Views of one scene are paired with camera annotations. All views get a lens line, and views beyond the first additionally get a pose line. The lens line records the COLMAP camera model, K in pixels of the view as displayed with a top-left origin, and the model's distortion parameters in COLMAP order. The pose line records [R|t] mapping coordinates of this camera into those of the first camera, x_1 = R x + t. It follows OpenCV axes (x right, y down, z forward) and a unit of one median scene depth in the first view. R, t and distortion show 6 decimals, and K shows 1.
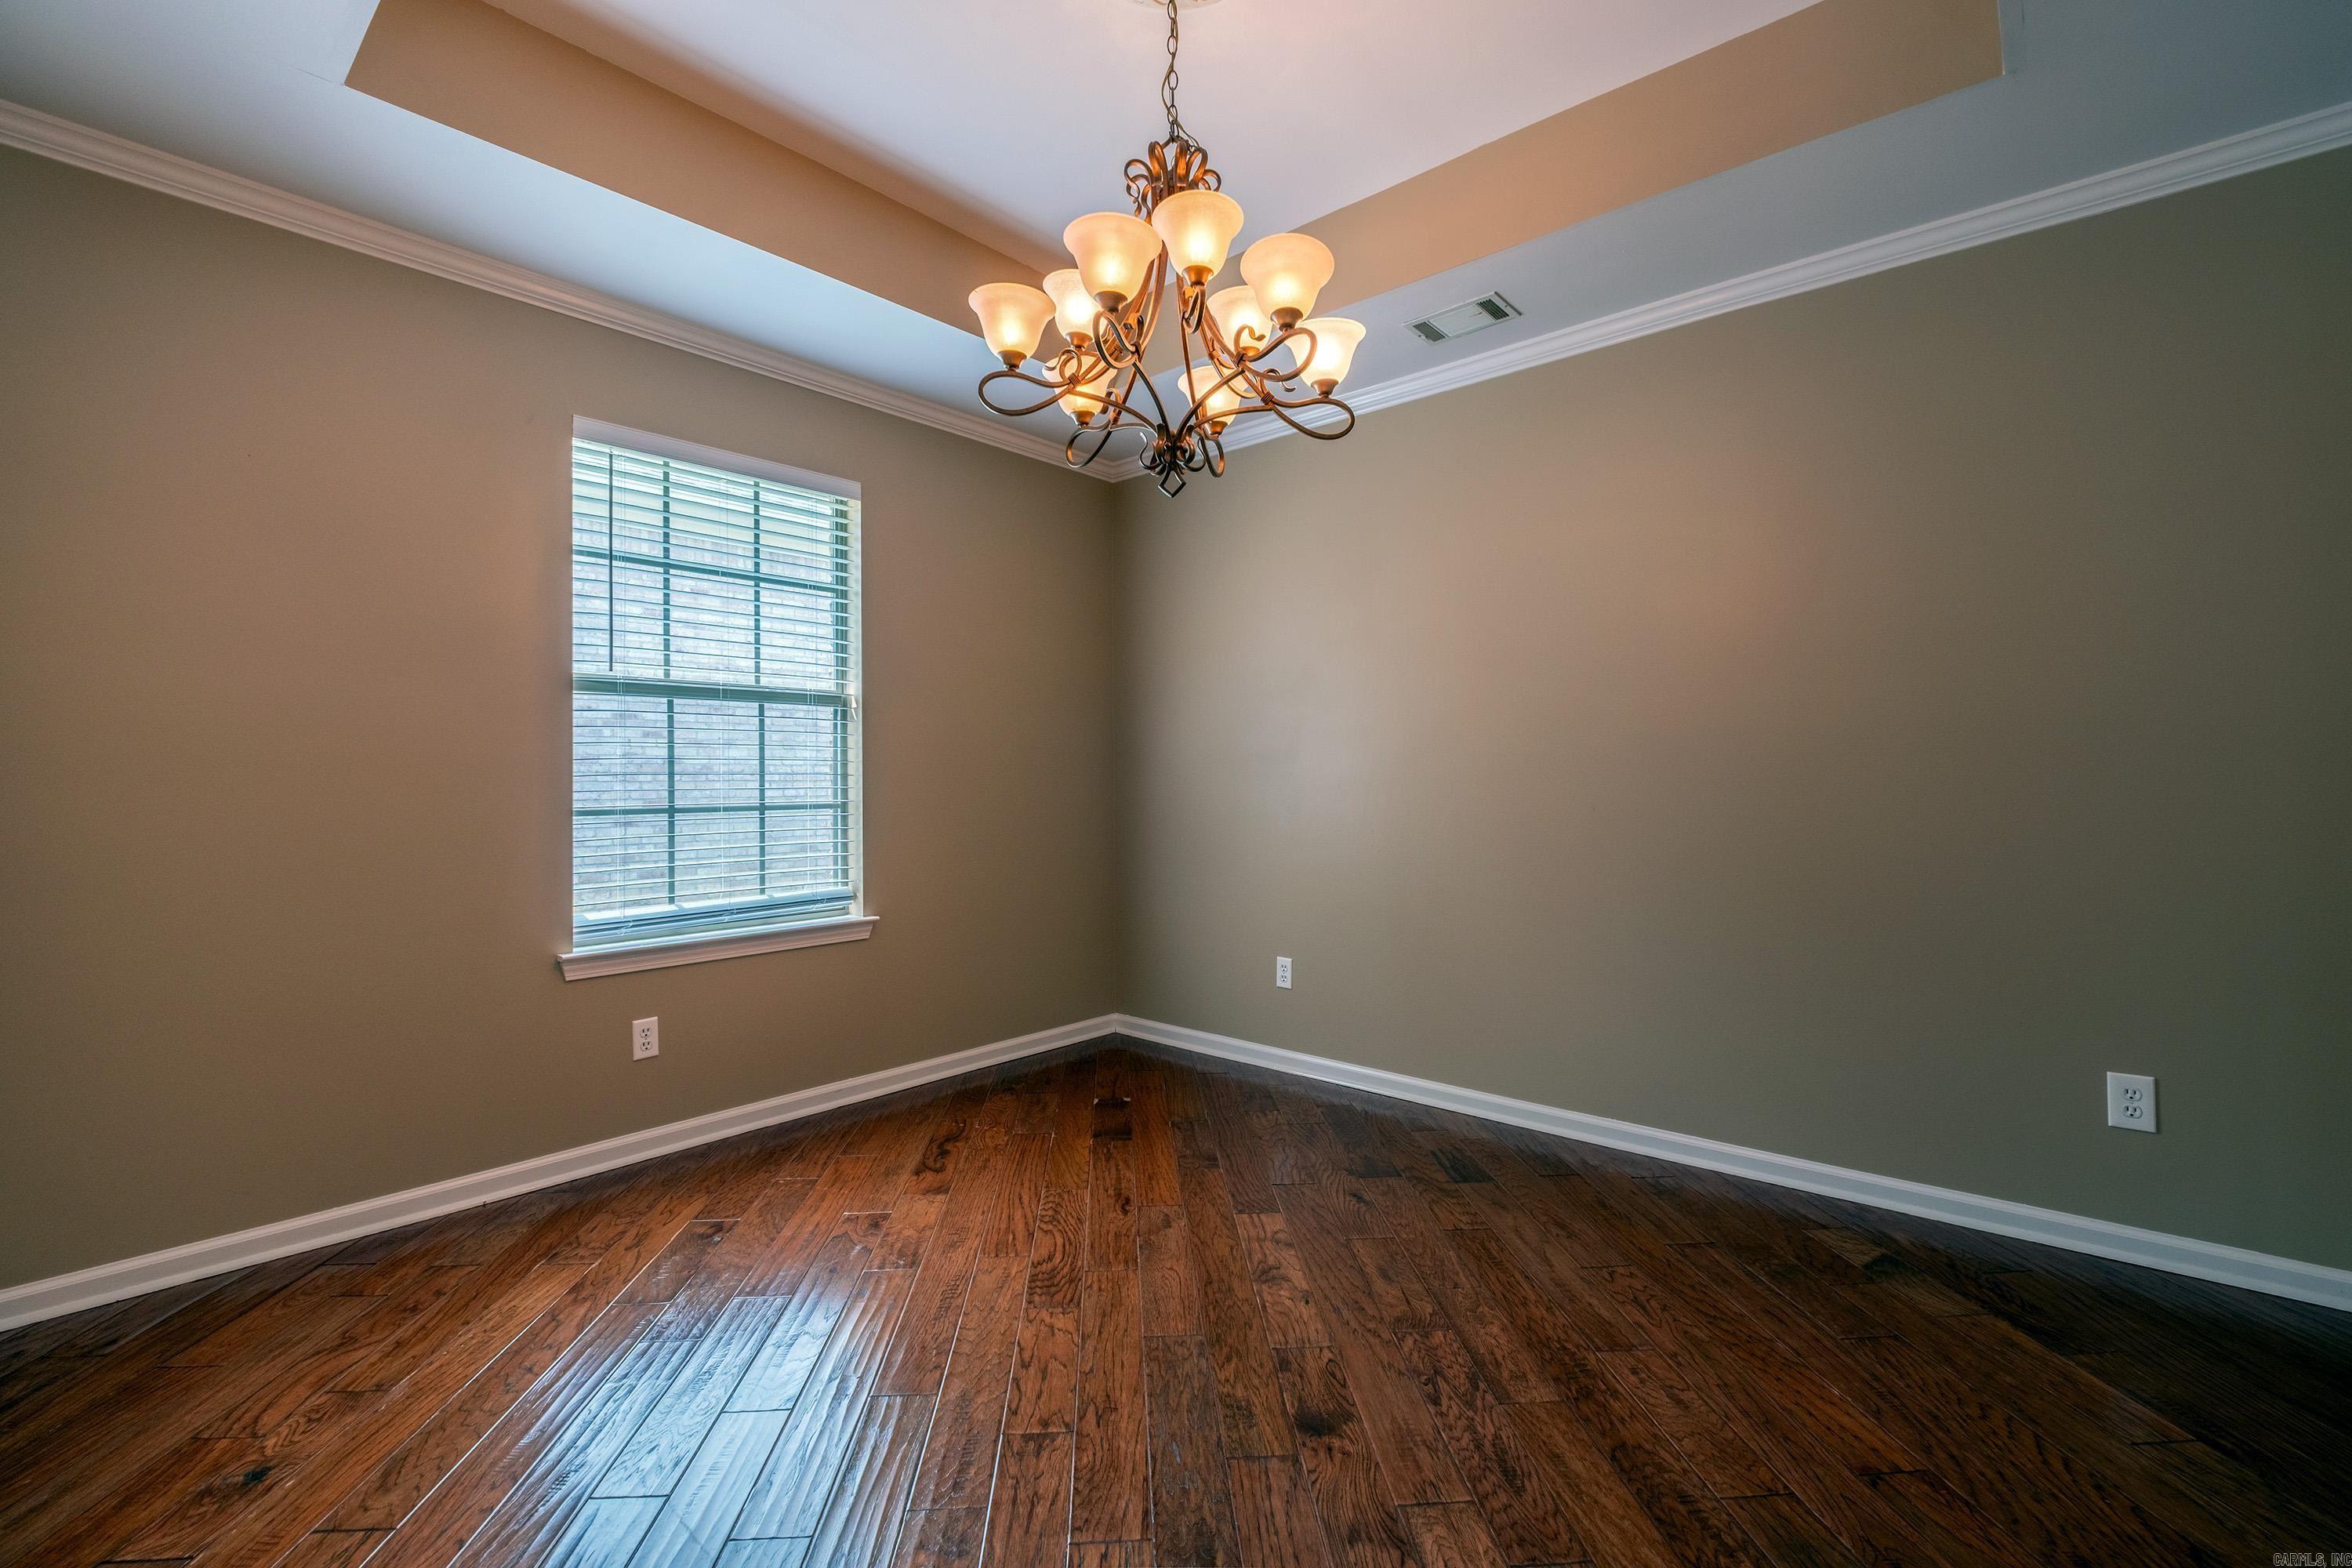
lens RADIAL K [[1011.2, 0, 1175.2], [0, 1011.2, 776.5], [0, 0, 1]] dist [0.010272, -0.007065]
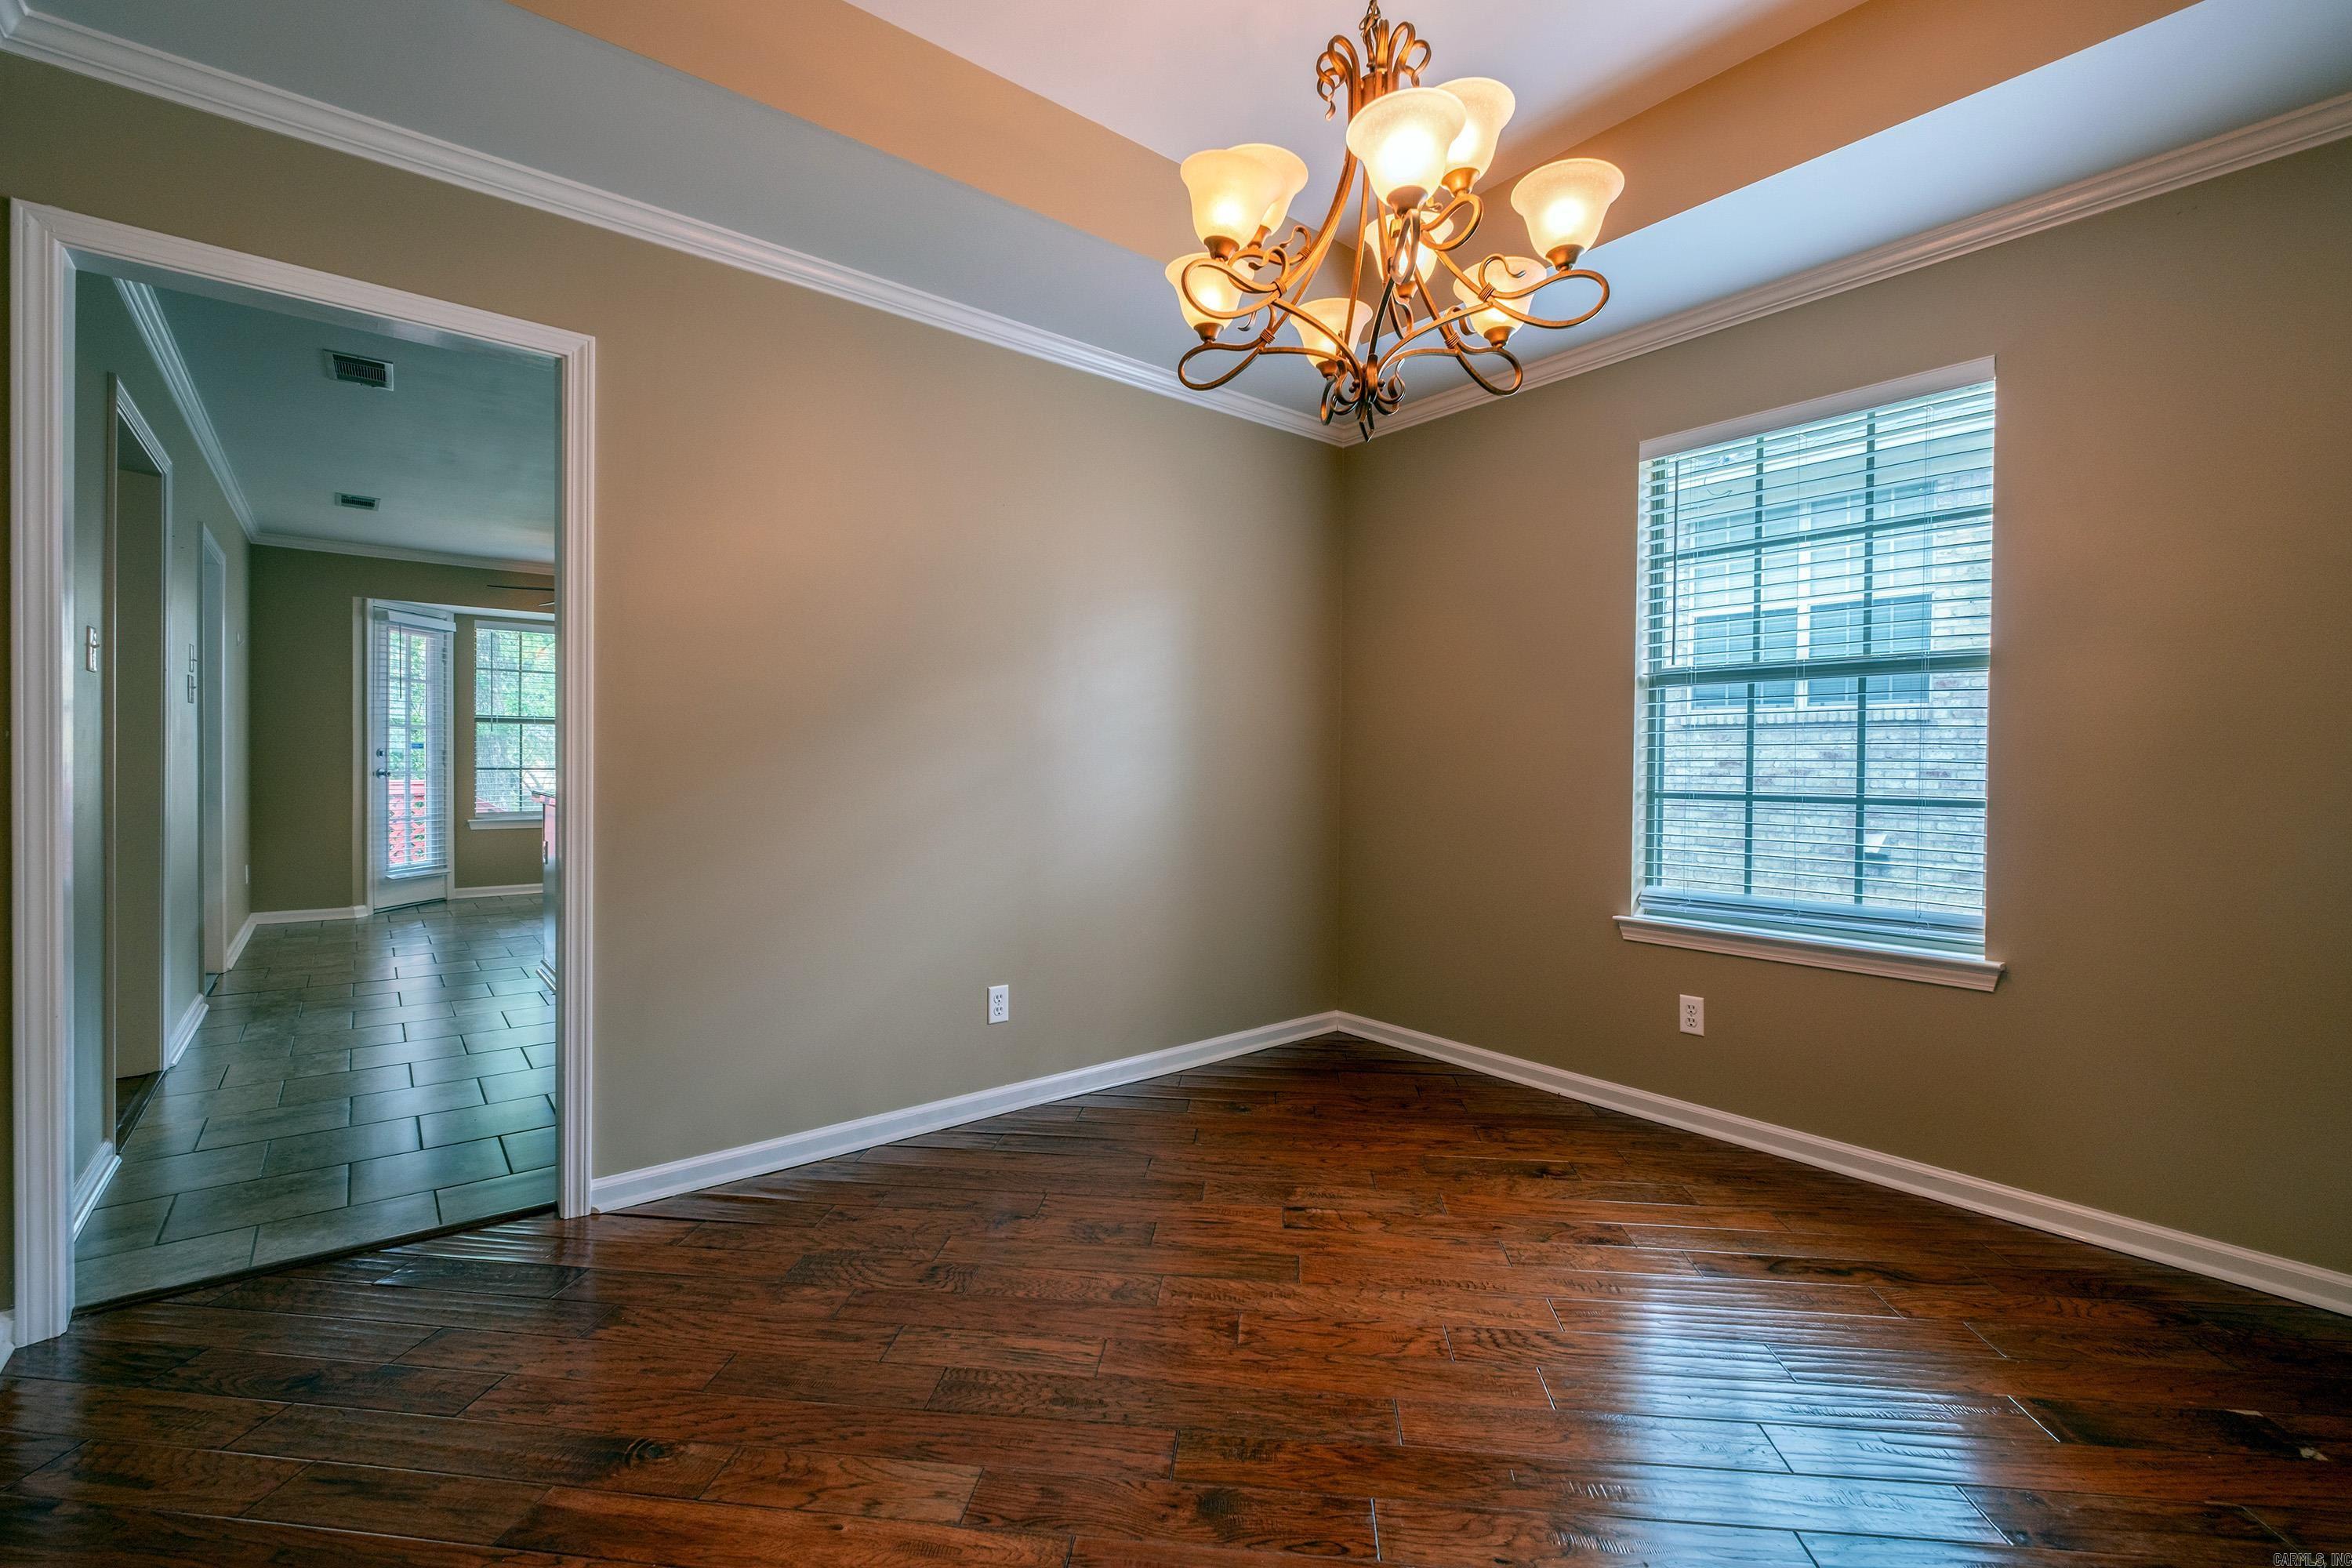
lens RADIAL K [[1011.2, 0, 1175.2], [0, 1011.2, 776.5], [0, 0, 1]] dist [0.010272, -0.007065]
pose [[-0.164634, 0.018394, -0.986183, 0.597586], [-0.005578, 0.999793, 0.019579, -0.003161], [0.986339, 0.008725, -0.164498, 0.661997]]
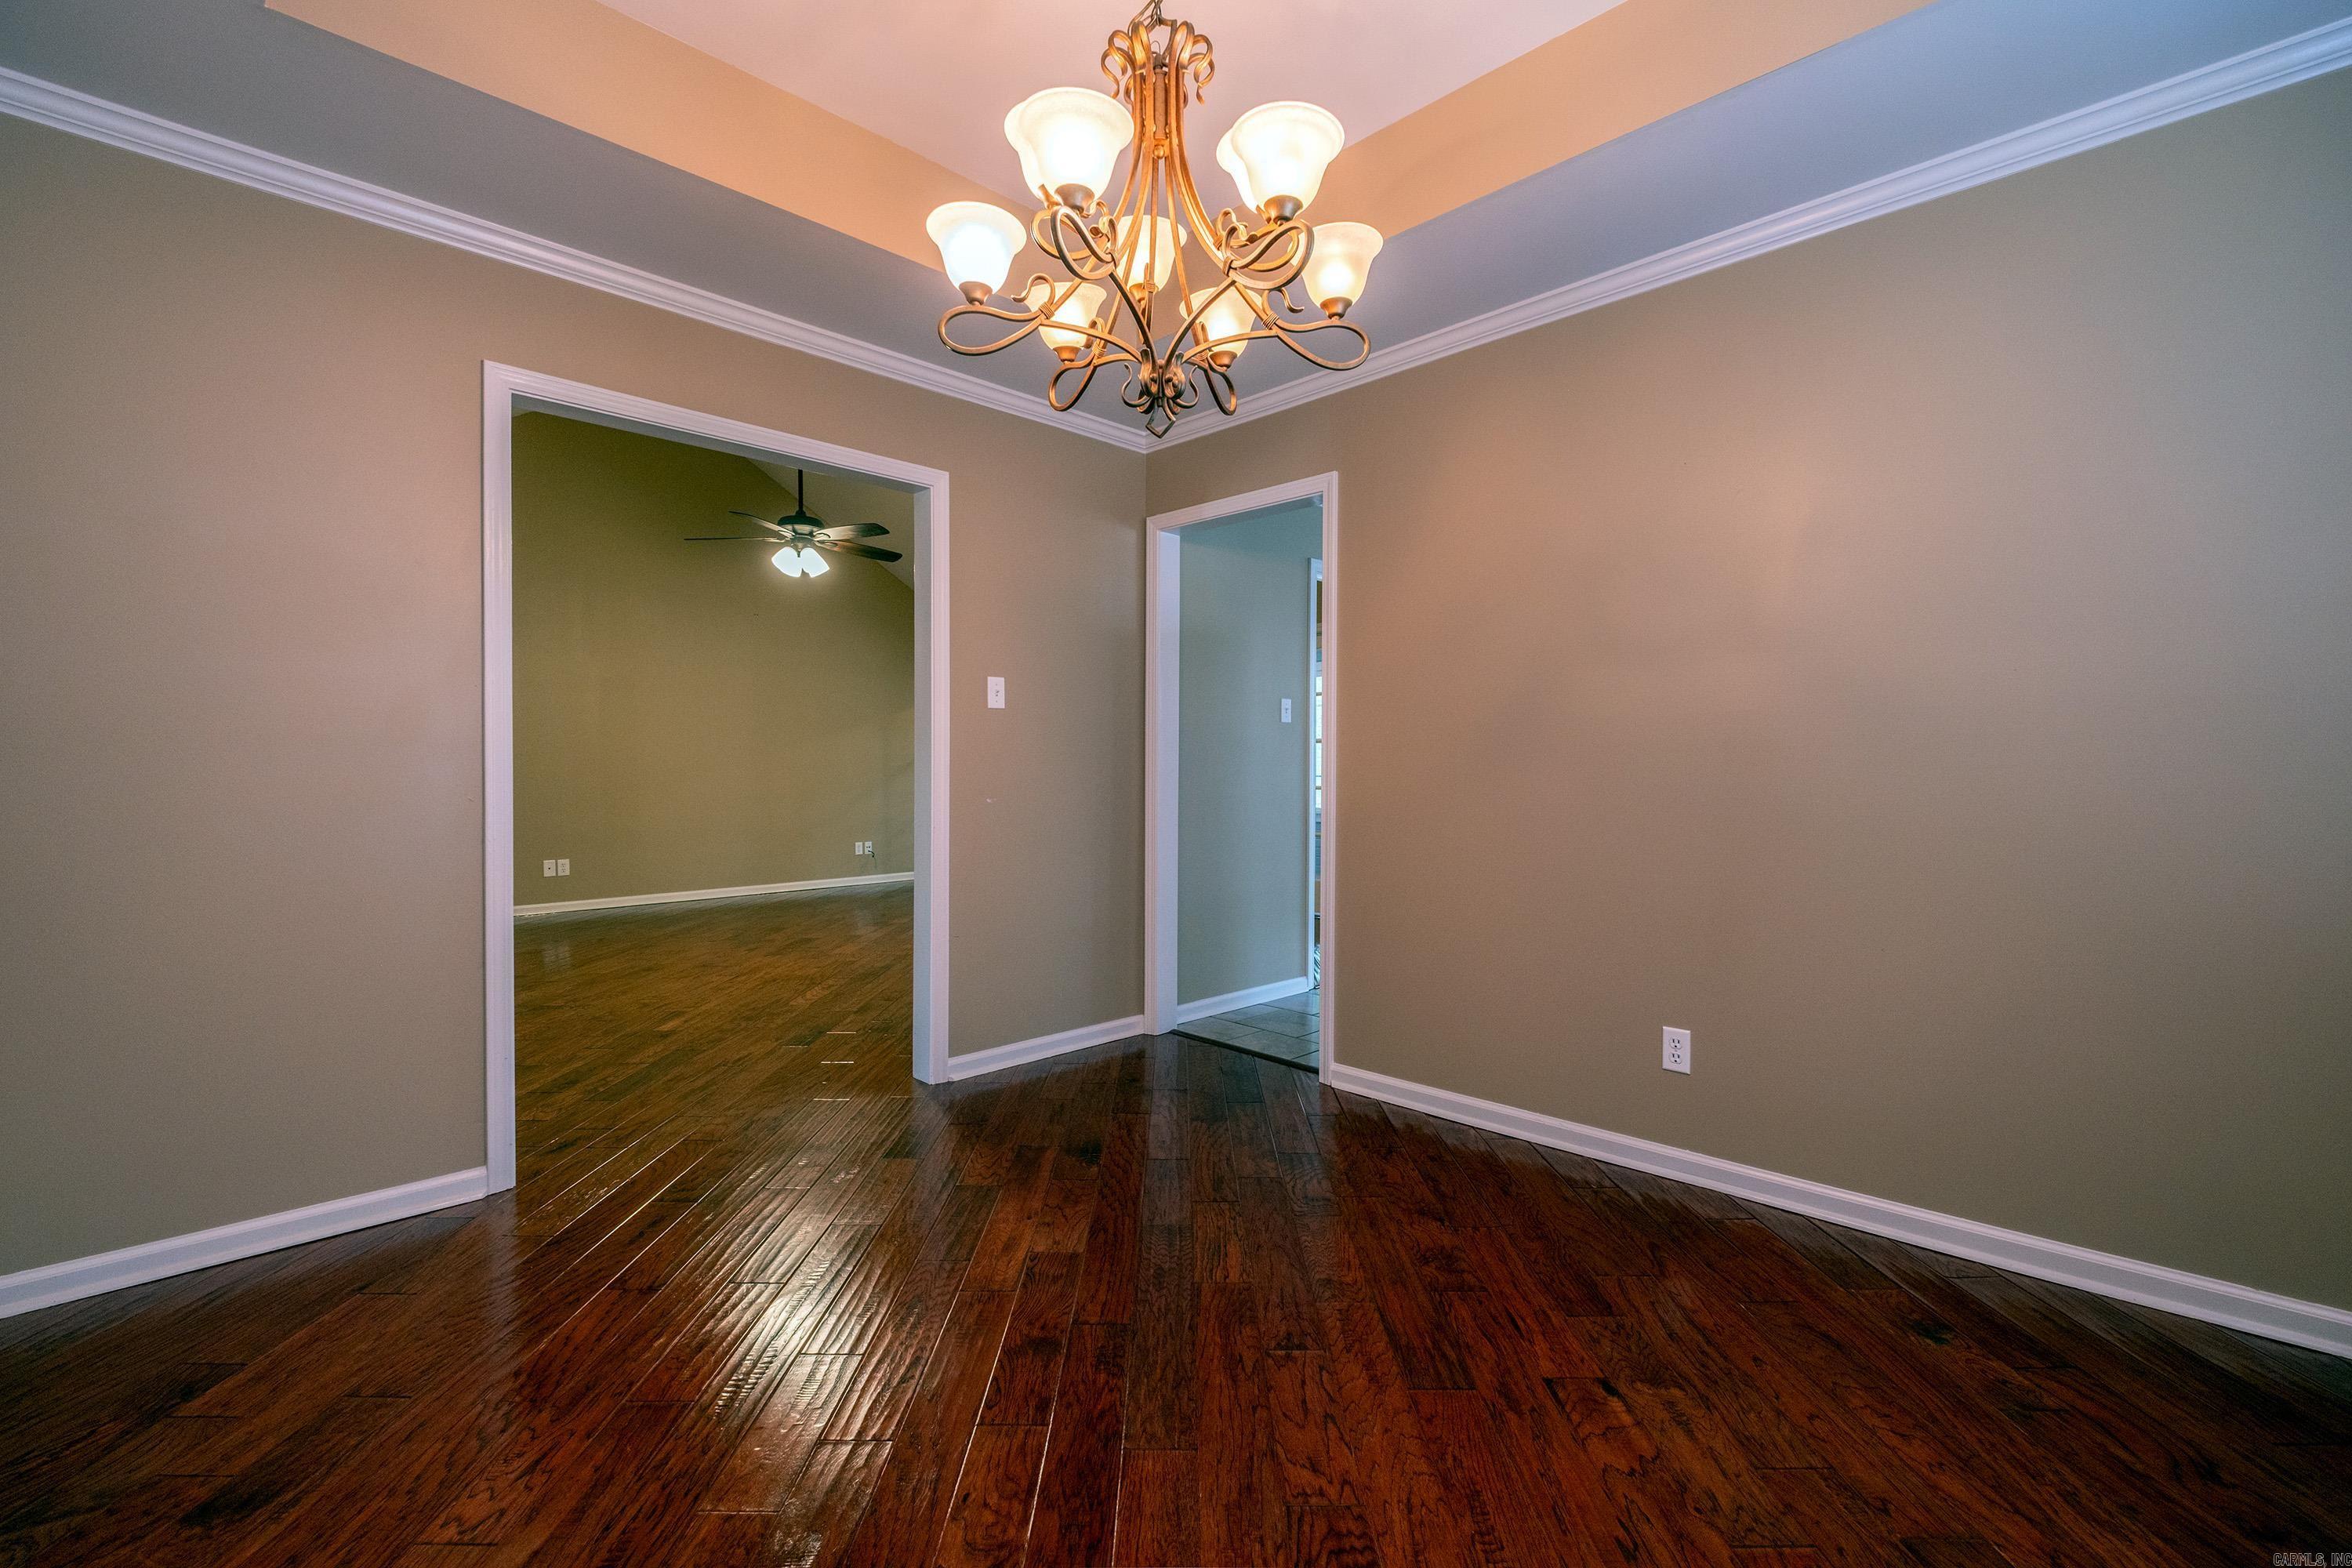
lens RADIAL K [[1011.2, 0, 1175.2], [0, 1011.2, 776.5], [0, 0, 1]] dist [0.010272, -0.007065]
pose [[-0.997690, 0.004006, 0.067806, -0.049755], [0.004293, 0.999982, 0.004076, 0.007430], [-0.067788, 0.004357, -0.997690, 1.258103]]
